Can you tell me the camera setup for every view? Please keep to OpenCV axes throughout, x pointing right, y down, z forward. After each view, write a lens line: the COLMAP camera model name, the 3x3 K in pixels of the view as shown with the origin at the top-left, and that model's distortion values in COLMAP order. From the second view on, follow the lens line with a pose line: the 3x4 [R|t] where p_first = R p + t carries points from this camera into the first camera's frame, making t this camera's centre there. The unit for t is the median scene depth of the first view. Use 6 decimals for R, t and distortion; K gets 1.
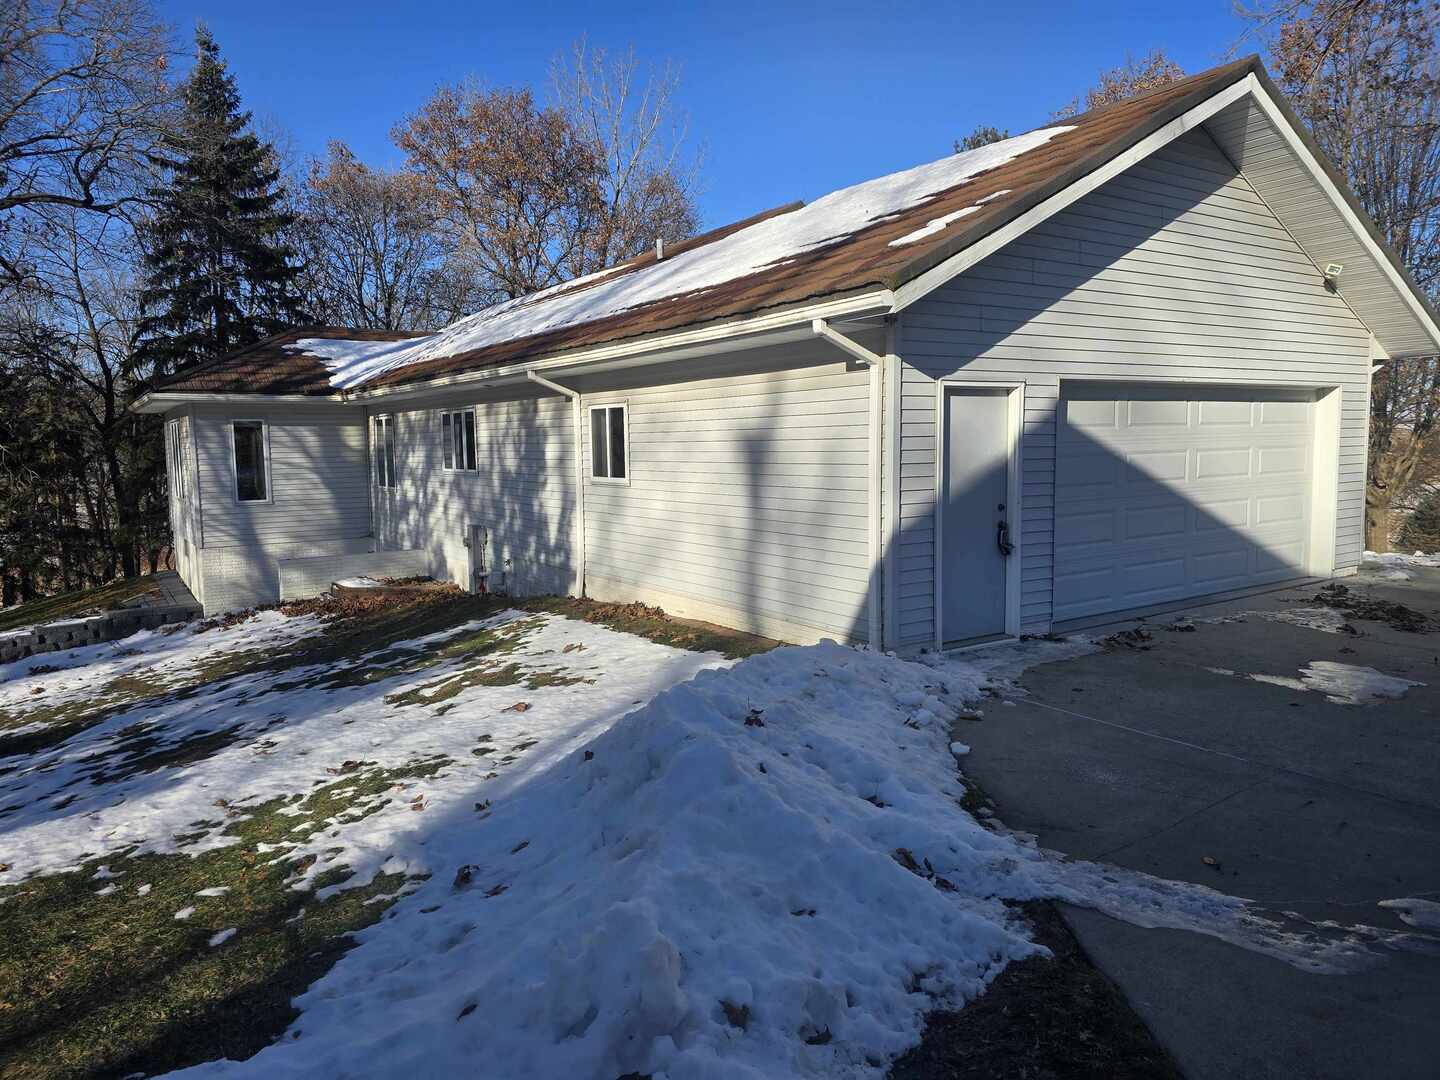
lens RADIAL K [[957.5, 0, 718.8], [0, 957.5, 521.2], [0, 0, 1]] dist [0.067164, -0.059751]
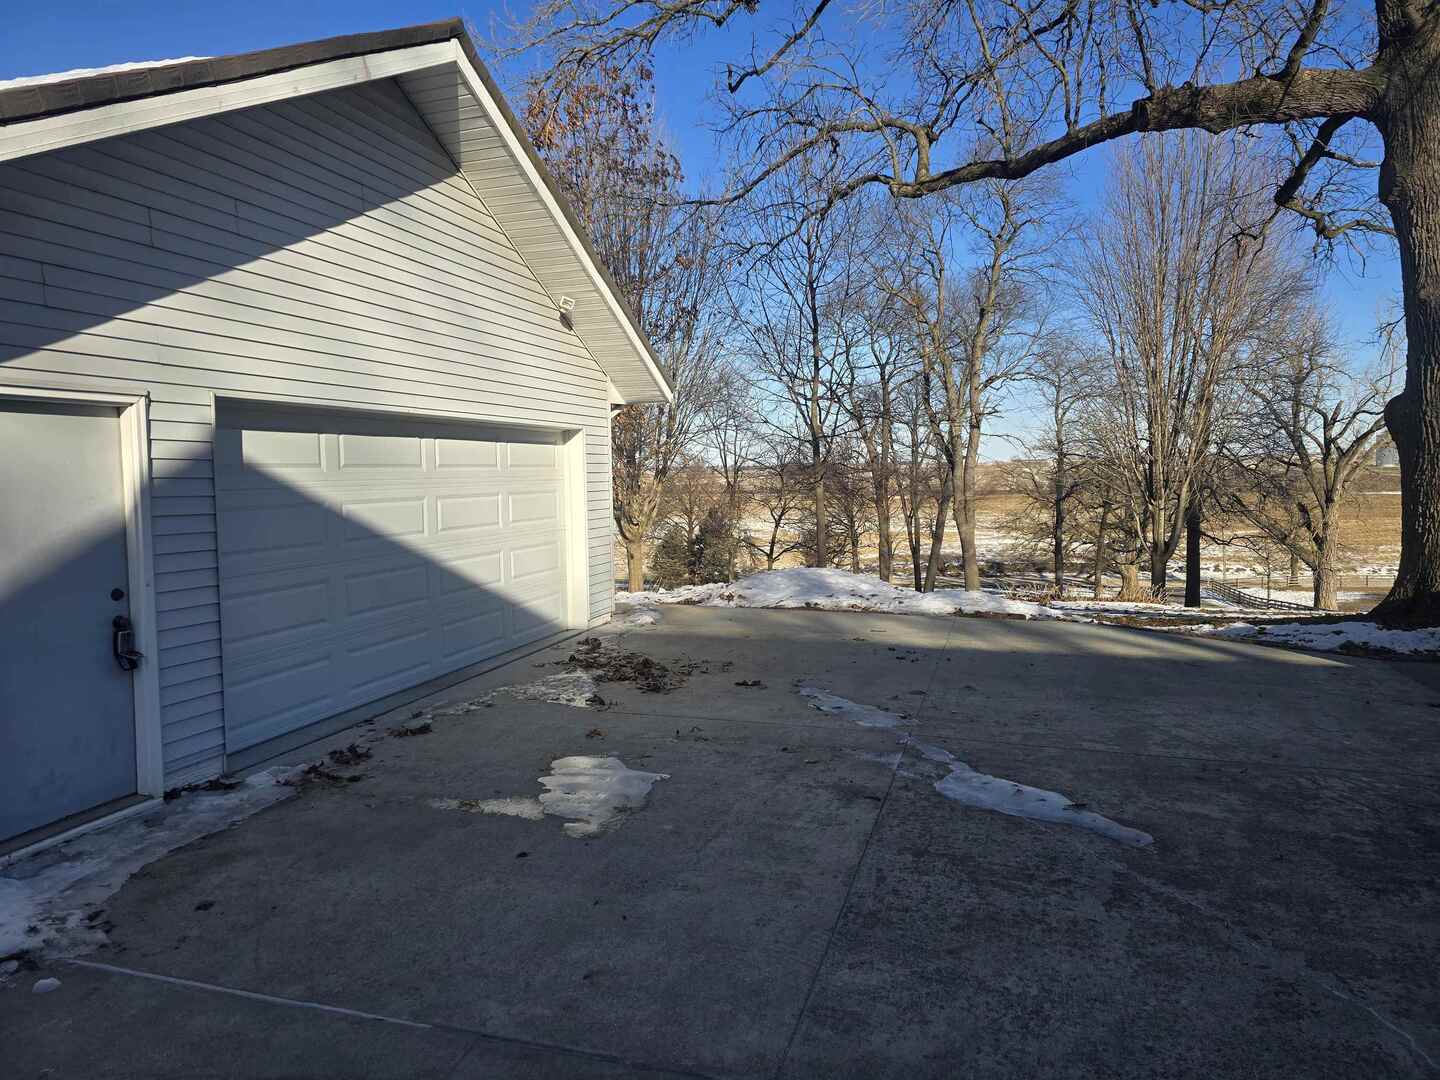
lens RADIAL K [[945.6, 0, 714.8], [0, 945.6, 530.8], [0, 0, 1]] dist [0.067833, -0.063981]
pose [[0.779361, -0.038508, 0.625390, 0.064000], [0.060903, 0.998039, -0.014444, -0.007118], [-0.623608, 0.049345, 0.780179, 0.083158]]
